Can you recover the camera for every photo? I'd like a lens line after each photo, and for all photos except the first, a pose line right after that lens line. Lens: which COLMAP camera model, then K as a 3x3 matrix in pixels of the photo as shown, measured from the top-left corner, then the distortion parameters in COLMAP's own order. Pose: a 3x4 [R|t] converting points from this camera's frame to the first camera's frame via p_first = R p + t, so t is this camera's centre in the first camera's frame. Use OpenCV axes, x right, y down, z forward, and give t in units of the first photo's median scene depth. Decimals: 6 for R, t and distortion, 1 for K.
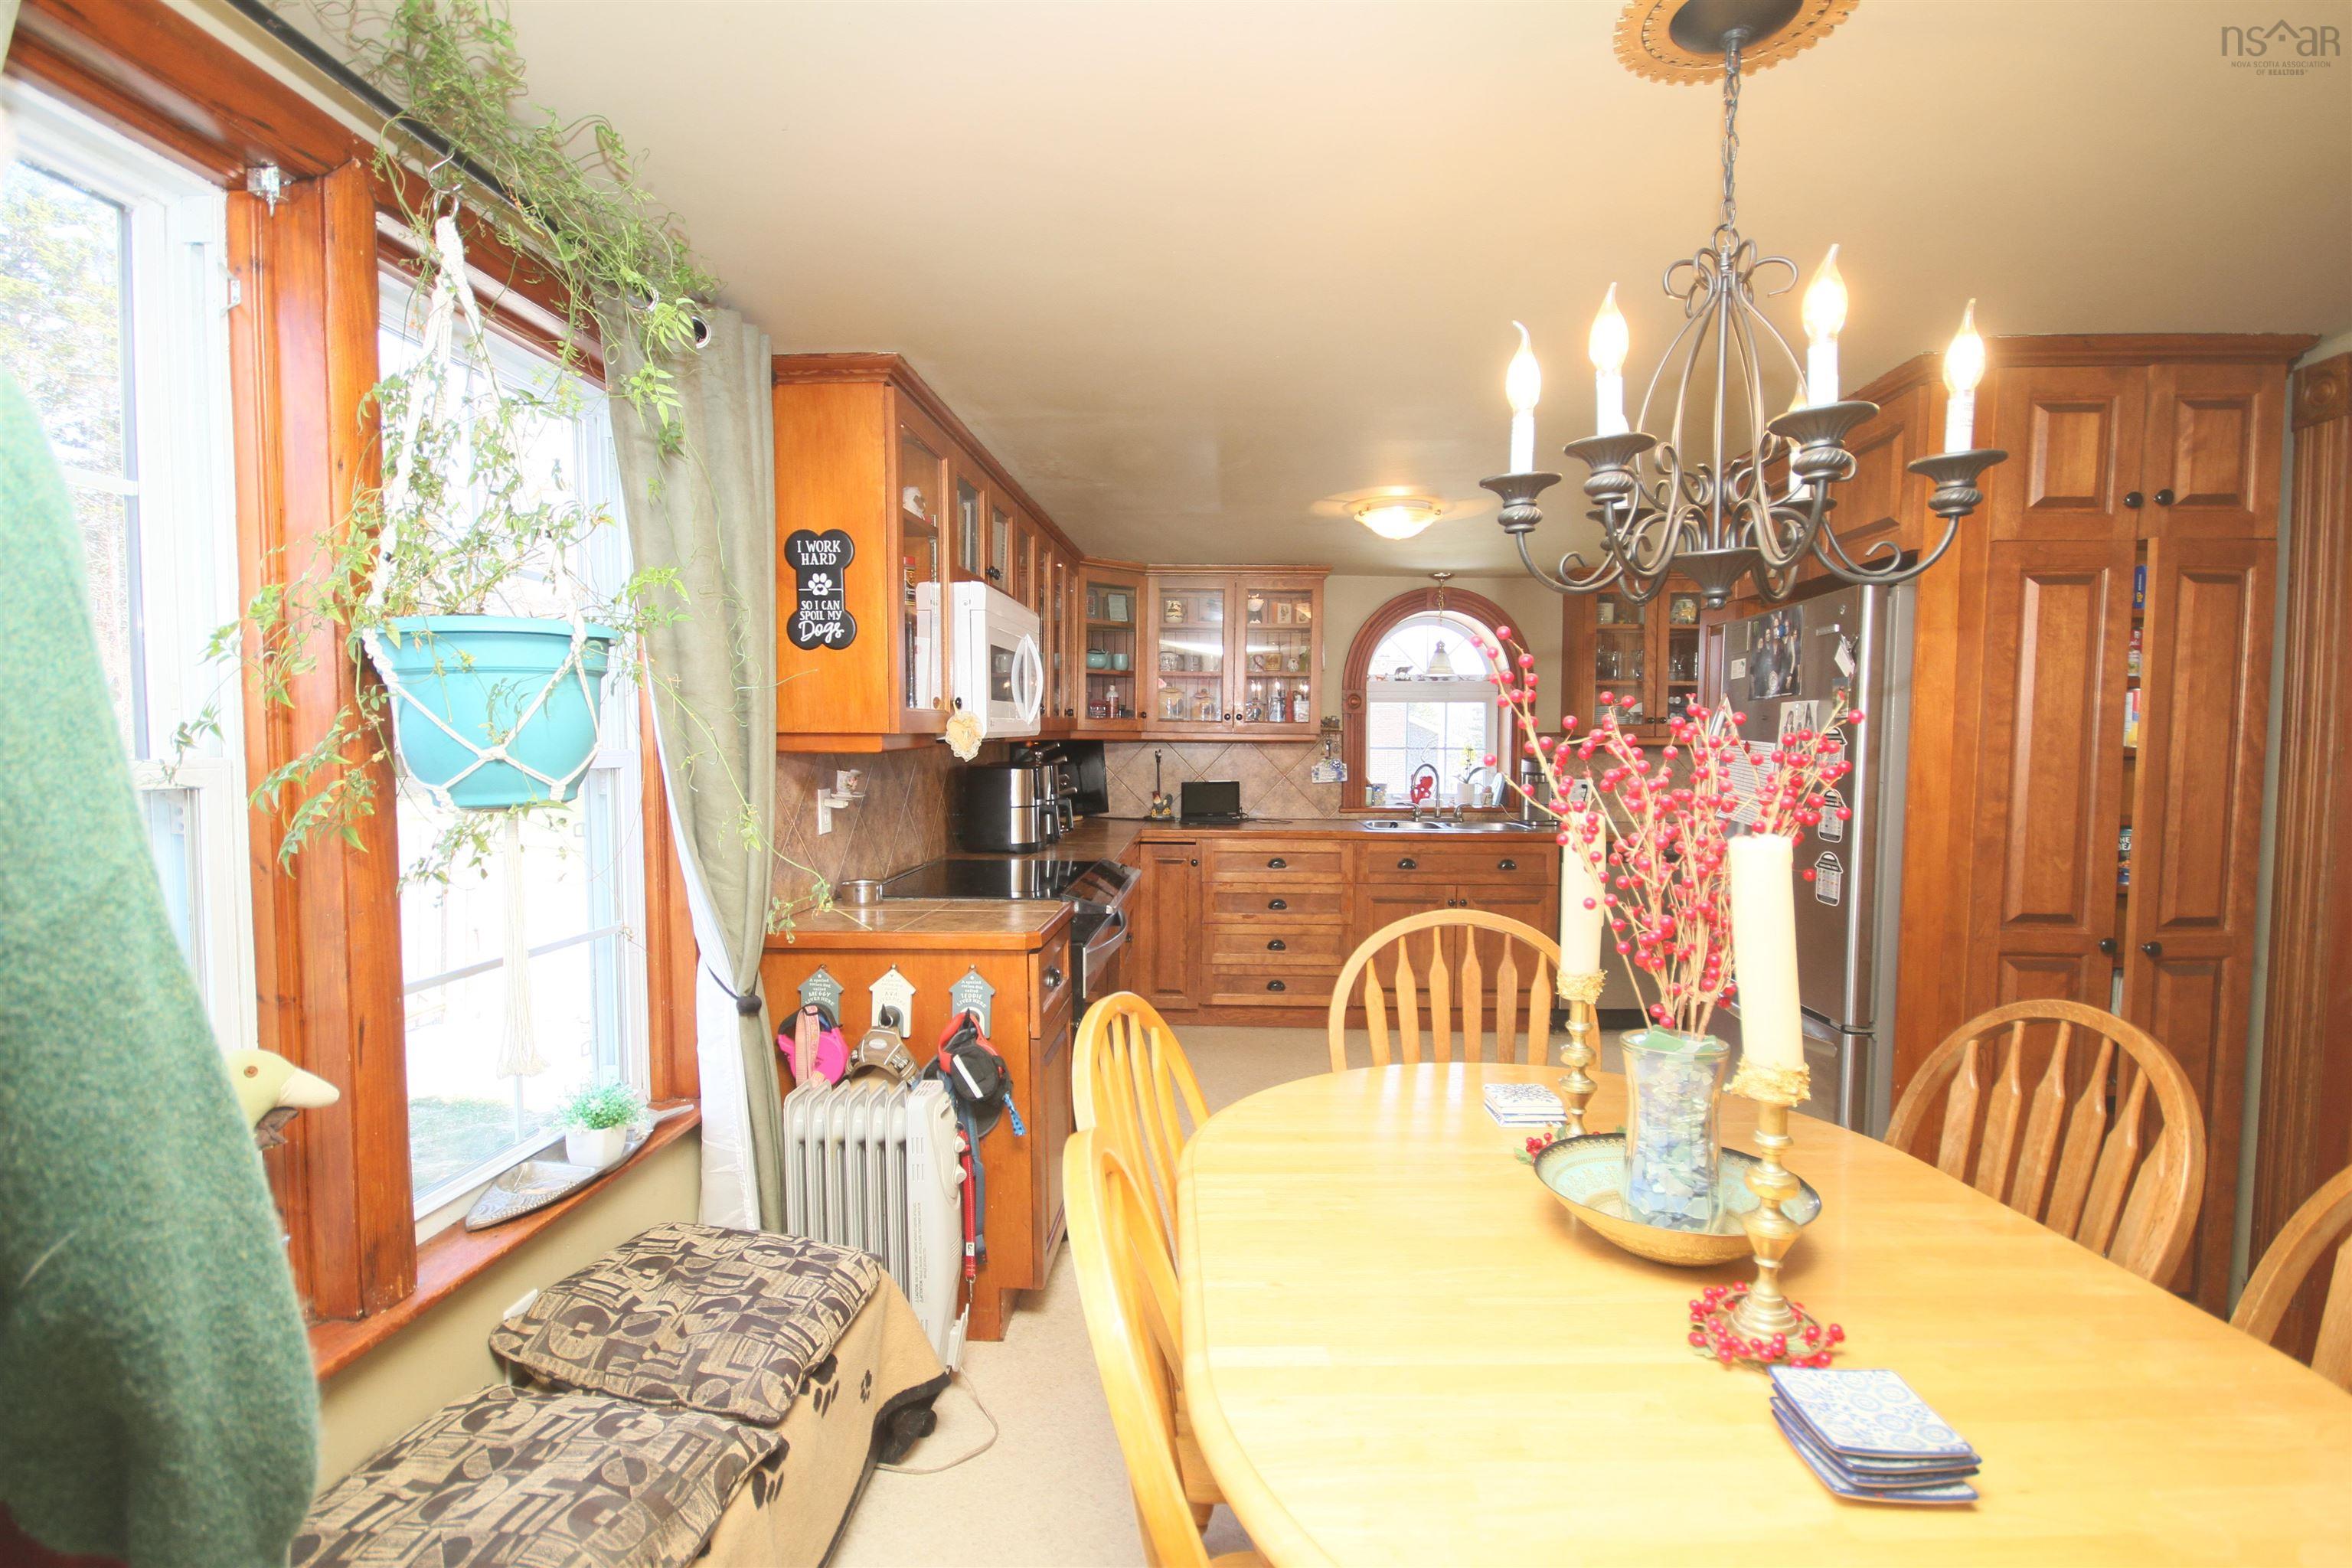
lens RADIAL K [[1078.4, 0, 1180.4], [0, 1078.4, 799.9], [0, 0, 1]] dist [-0.002942, -0.006836]
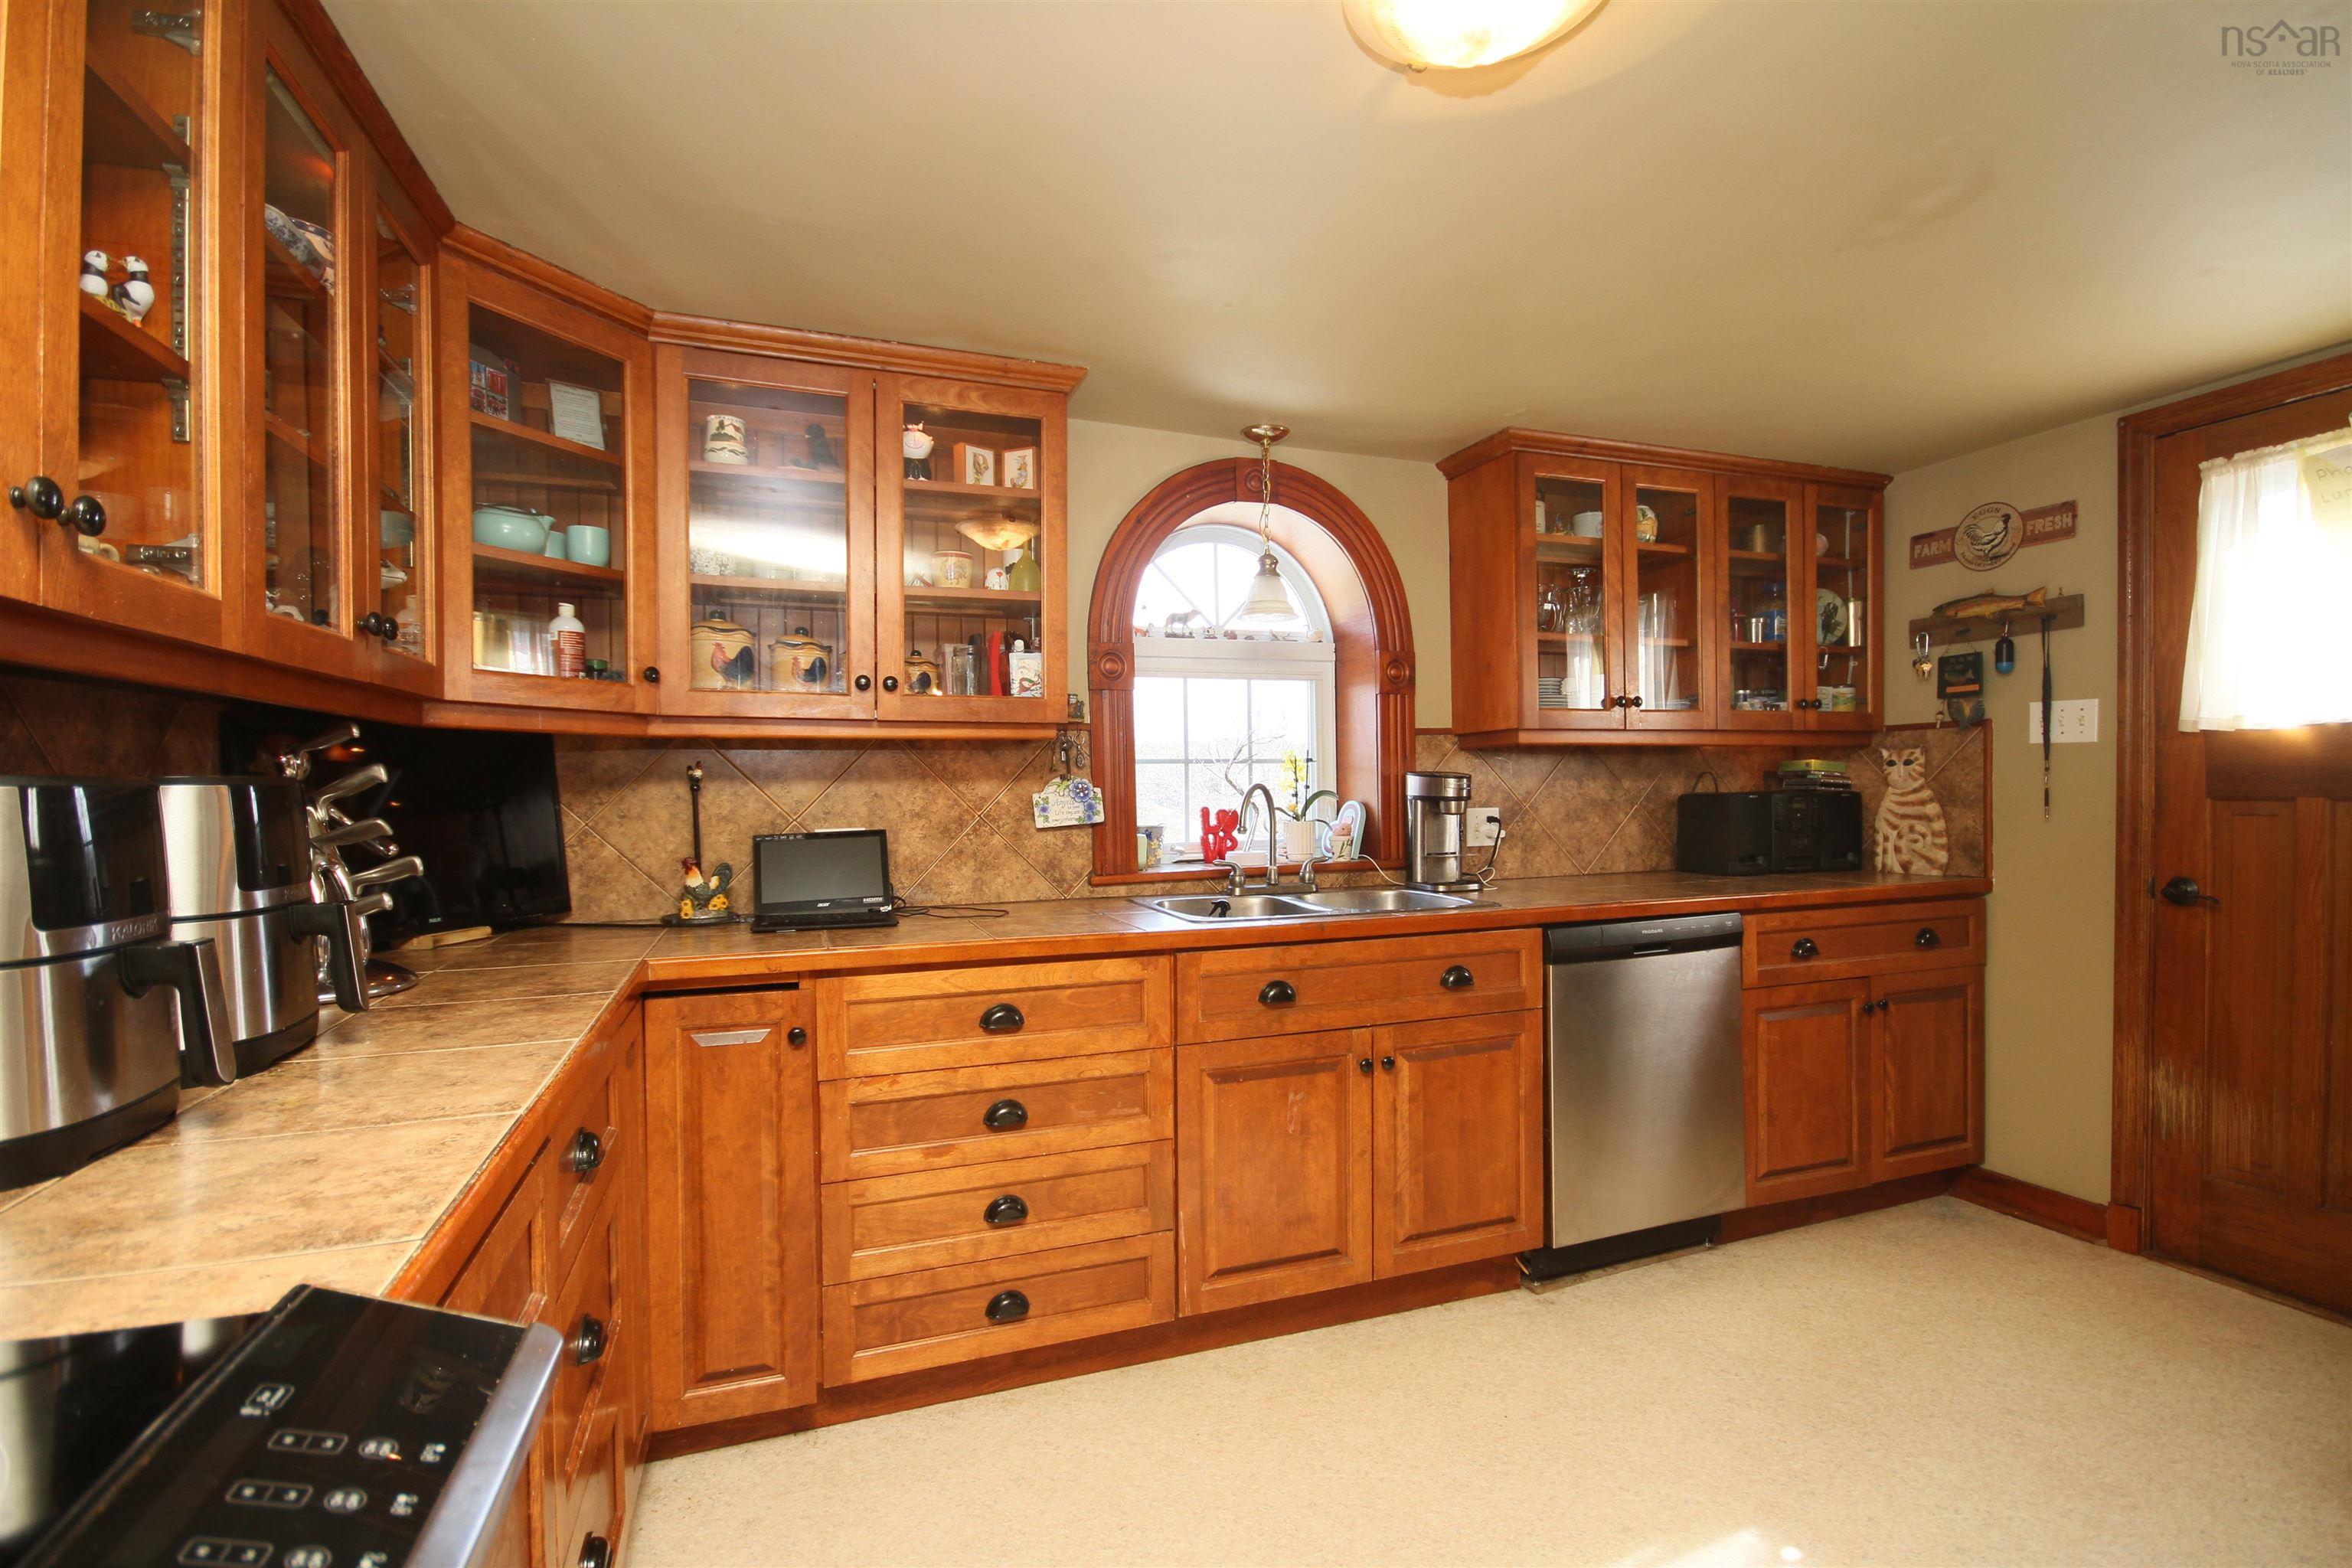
lens RADIAL K [[1078.4, 0, 1190.6], [0, 1078.4, 806.5], [0, 0, 1]] dist [-0.002942, -0.006836]
pose [[0.921994, -0.022684, 0.386539, -0.004709], [0.037964, 0.998768, -0.031942, -0.008045], [-0.385338, 0.044125, 0.921720, 0.584512]]
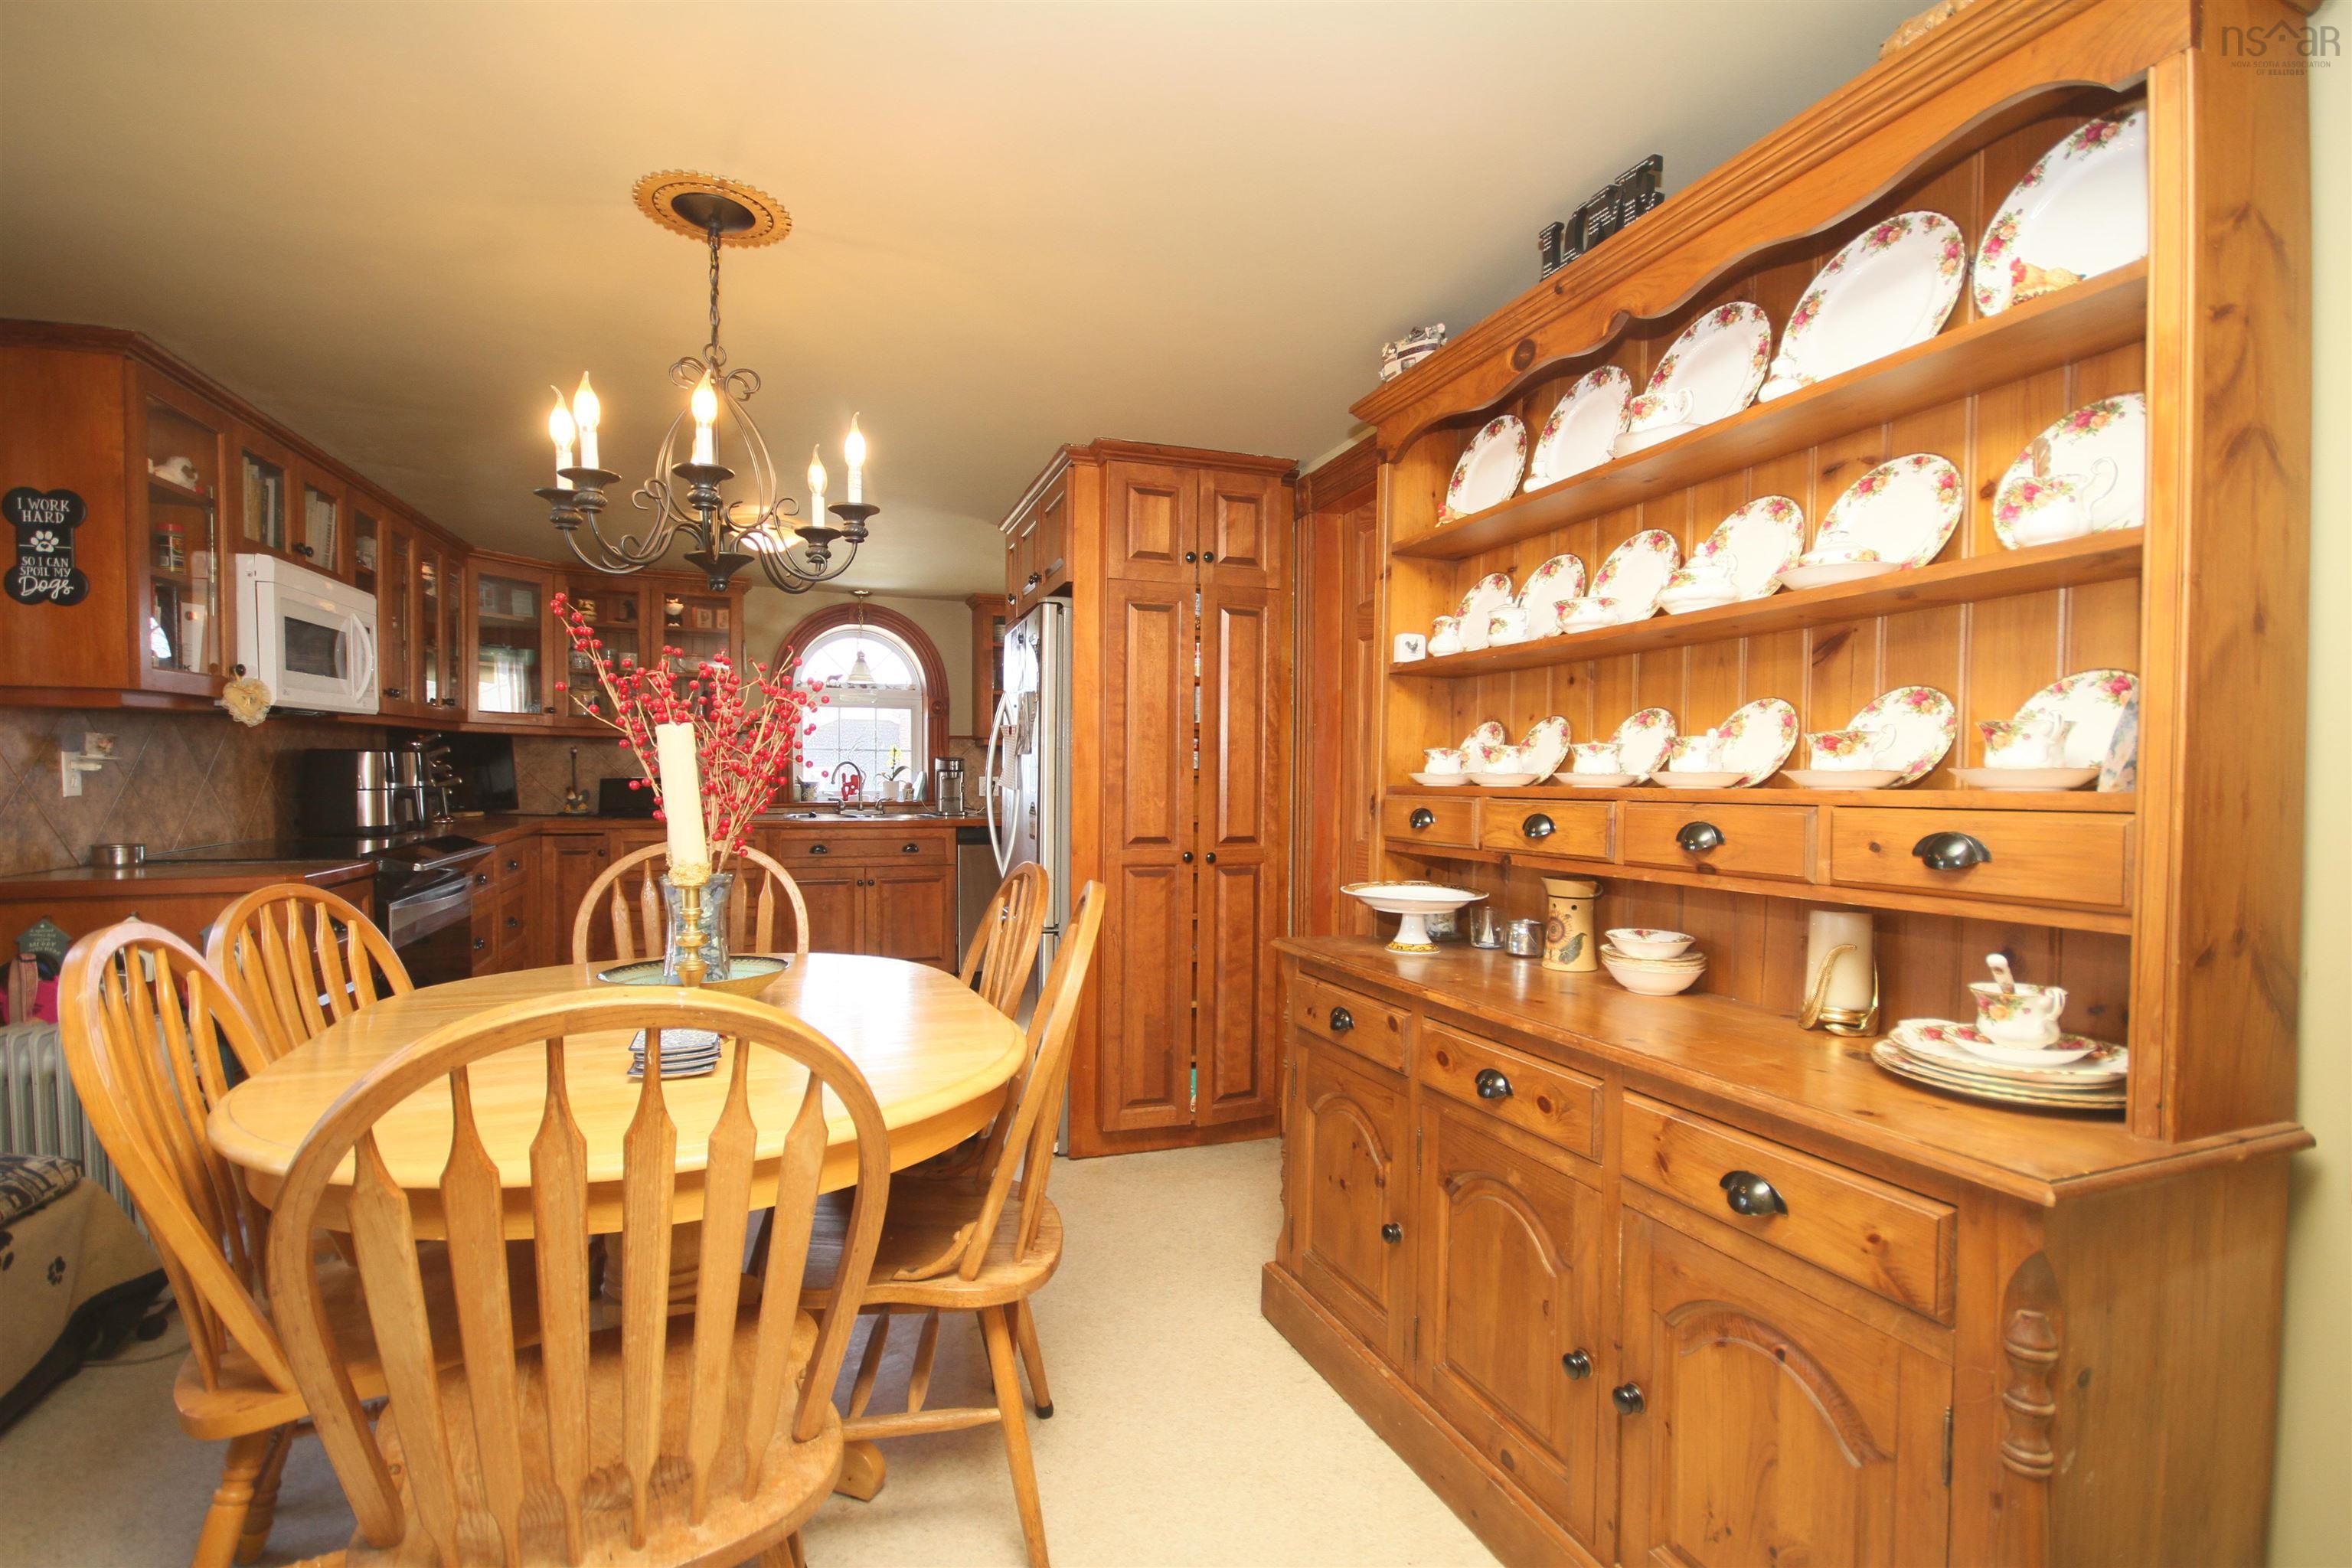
lens RADIAL K [[1078.4, 0, 1185.1], [0, 1078.4, 802.3], [0, 0, 1]] dist [-0.002942, -0.006836]
pose [[0.920999, -0.006458, 0.389510, 0.127789], [0.016240, 0.999630, -0.021827, 0.041722], [-0.389225, 0.026428, 0.920763, -0.165041]]
